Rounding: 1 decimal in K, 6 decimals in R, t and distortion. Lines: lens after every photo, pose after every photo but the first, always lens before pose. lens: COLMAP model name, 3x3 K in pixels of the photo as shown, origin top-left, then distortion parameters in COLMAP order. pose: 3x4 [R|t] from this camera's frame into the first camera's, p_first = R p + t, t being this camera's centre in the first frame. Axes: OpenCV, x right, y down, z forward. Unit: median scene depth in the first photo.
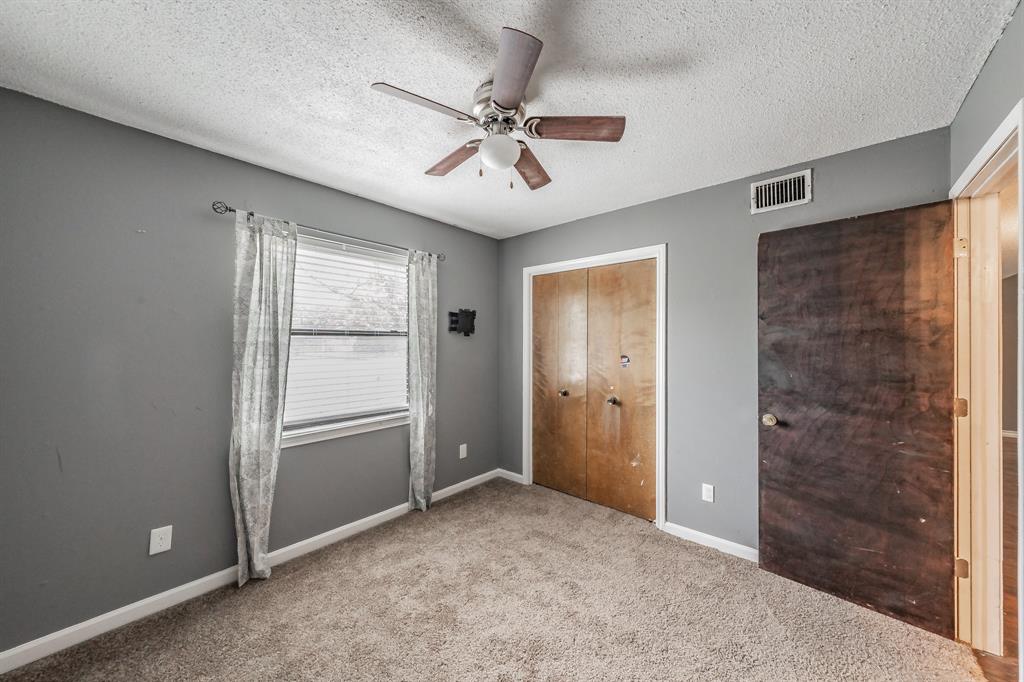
lens RADIAL K [[362.1, 0, 511.0], [0, 362.1, 342.9], [0, 0, 1]] dist [-0.005191, 0.000488]
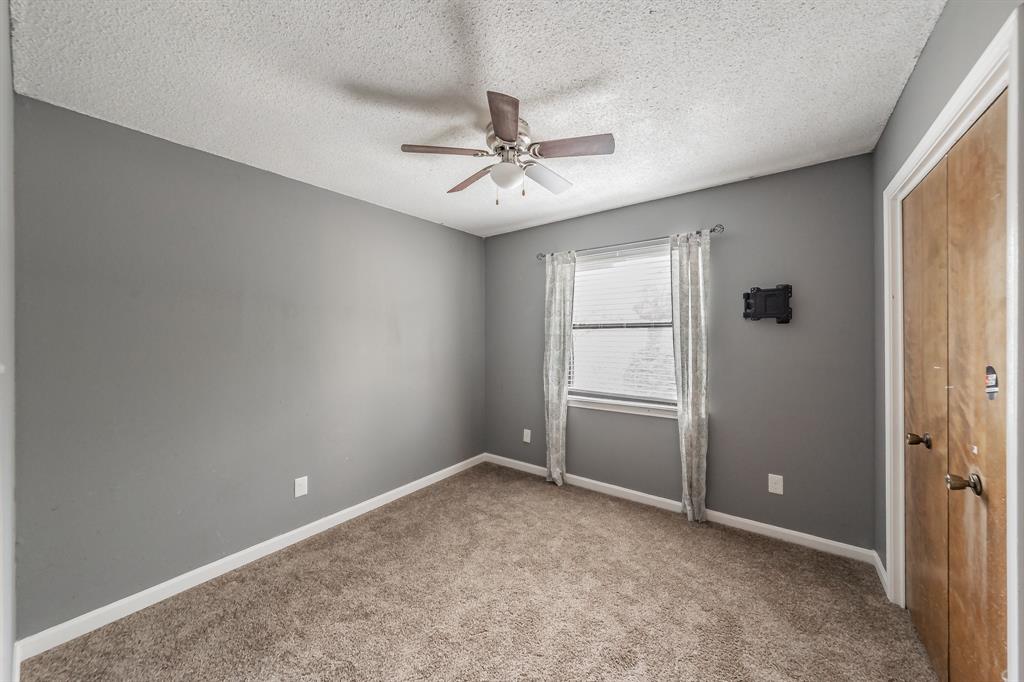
lens RADIAL K [[362.1, 0, 511.1], [0, 362.1, 337.5], [0, 0, 1]] dist [-0.005191, 0.000488]
pose [[0.081041, 0.006908, -0.996687, 0.658836], [0.006488, 0.999951, 0.007458, -0.000065], [0.996690, -0.007071, 0.080993, 0.519383]]
